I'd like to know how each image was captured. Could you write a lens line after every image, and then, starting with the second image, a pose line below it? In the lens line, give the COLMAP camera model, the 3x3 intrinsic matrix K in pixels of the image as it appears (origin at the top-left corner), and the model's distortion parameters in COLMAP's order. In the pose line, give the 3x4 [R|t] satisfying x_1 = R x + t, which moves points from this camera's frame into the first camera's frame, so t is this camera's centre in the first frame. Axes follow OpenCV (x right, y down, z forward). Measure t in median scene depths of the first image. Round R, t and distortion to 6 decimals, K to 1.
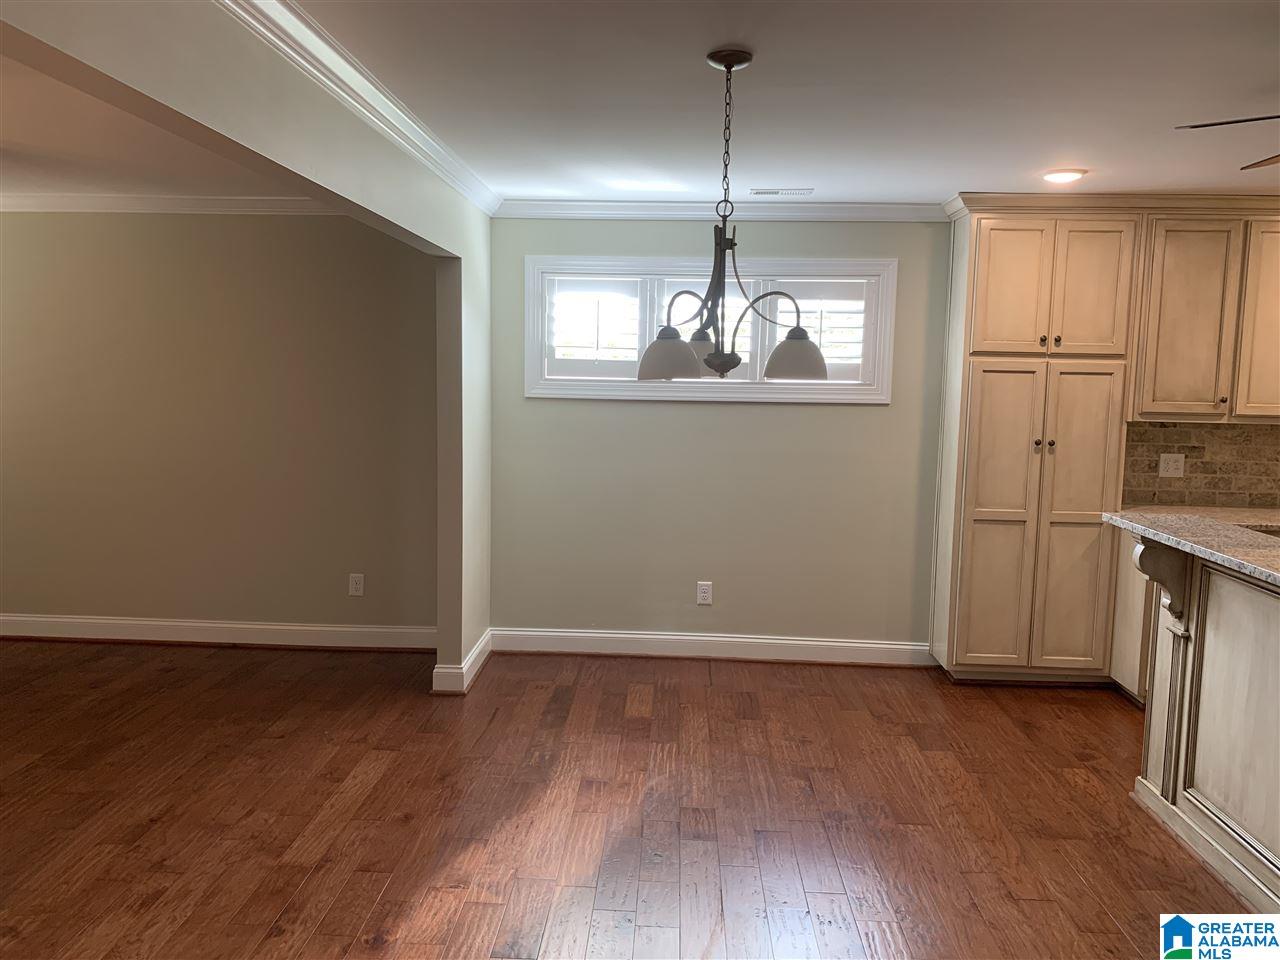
lens RADIAL K [[984.0, 0, 639.2], [0, 984.0, 479.9], [0, 0, 1]] dist [0.003544, -0.004821]
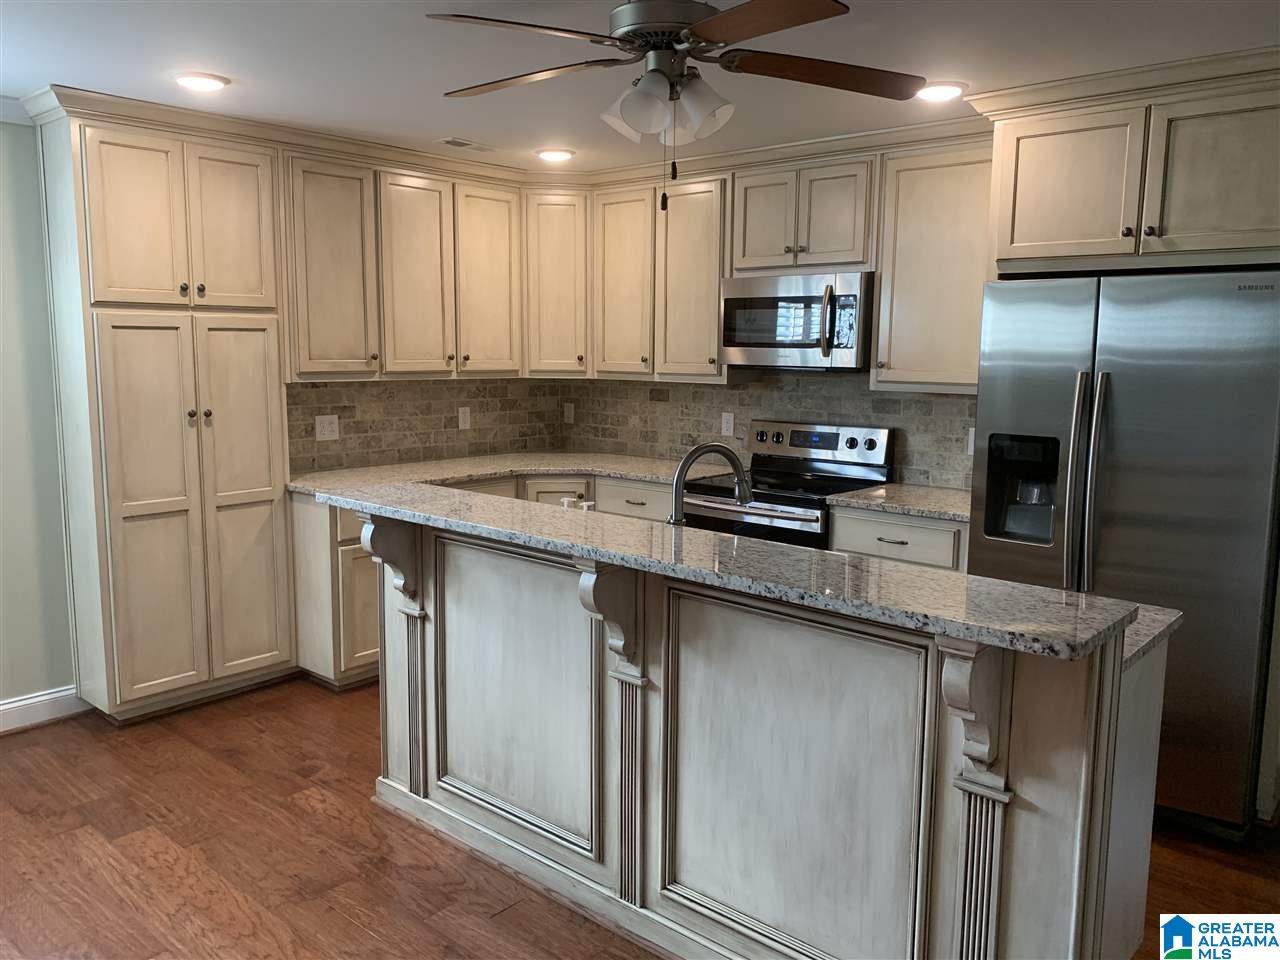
lens RADIAL K [[984.0, 0, 643.4], [0, 984.0, 473.6], [0, 0, 1]] dist [0.003544, -0.004821]
pose [[0.622043, -0.117556, 0.774108, -0.004661], [0.093714, 0.992736, 0.075451, -0.015204], [-0.777355, 0.025611, 0.628541, 0.189896]]
